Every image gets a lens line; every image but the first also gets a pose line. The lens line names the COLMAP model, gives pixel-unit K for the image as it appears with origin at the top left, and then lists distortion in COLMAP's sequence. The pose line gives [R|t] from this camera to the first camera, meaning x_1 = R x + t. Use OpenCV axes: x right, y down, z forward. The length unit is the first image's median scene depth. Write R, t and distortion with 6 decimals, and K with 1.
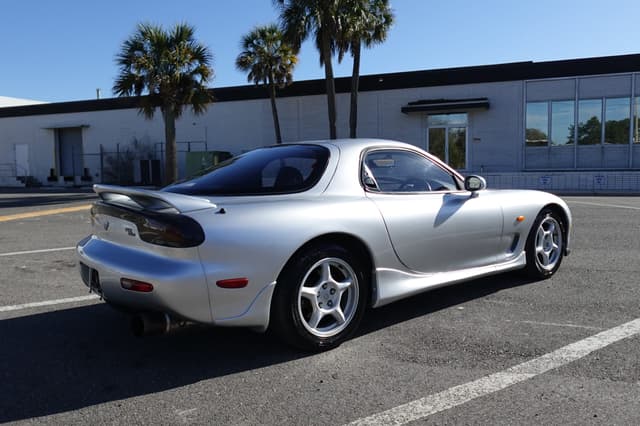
lens RADIAL K [[514.4, 0, 320.5], [0, 514.4, 210.6], [0, 0, 1]] dist [-0.010057, 0.014710]
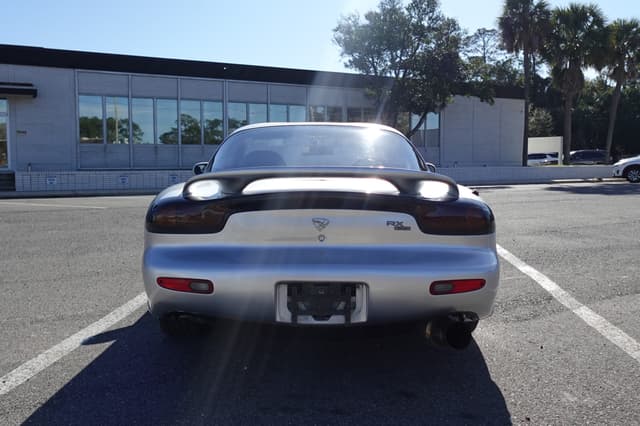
lens RADIAL K [[572.7, 0, 306.5], [0, 572.7, 191.2], [0, 0, 1]] dist [-0.008130, 0.033336]
pose [[0.631616, -0.026385, 0.774832, -0.695778], [0.060592, 0.998044, -0.015406, -0.003338], [-0.772910, 0.056680, 0.631979, 0.341672]]
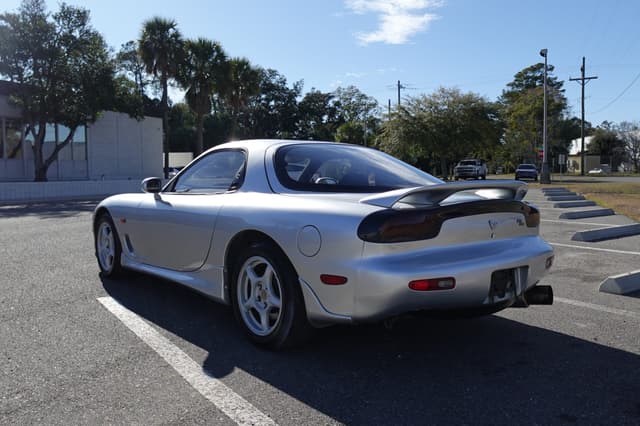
lens RADIAL K [[541.3, 0, 302.8], [0, 541.3, 204.5], [0, 0, 1]] dist [-0.018766, 0.036314]
pose [[0.000580, -0.043515, 0.999053, -0.923869], [0.092276, 0.994793, 0.043276, -0.053363], [-0.995733, 0.092163, 0.004592, 0.889455]]
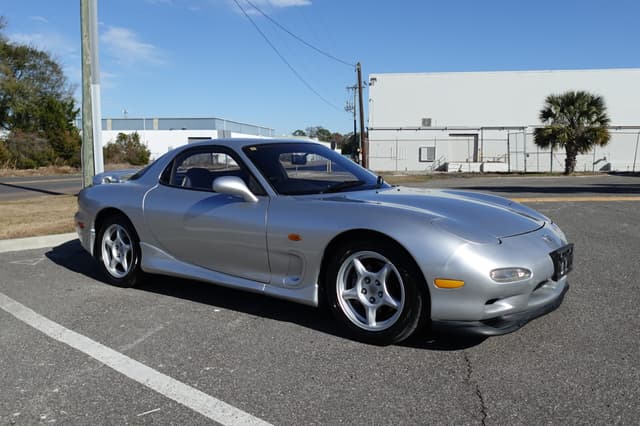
lens RADIAL K [[541.3, 0, 318.8], [0, 541.3, 211.6], [0, 0, 1]] dist [-0.018766, 0.036314]
pose [[0.236894, 0.115562, -0.964638, 1.088169], [-0.084648, 0.991580, 0.098002, -0.097463], [0.967841, 0.058439, 0.244682, 0.775947]]
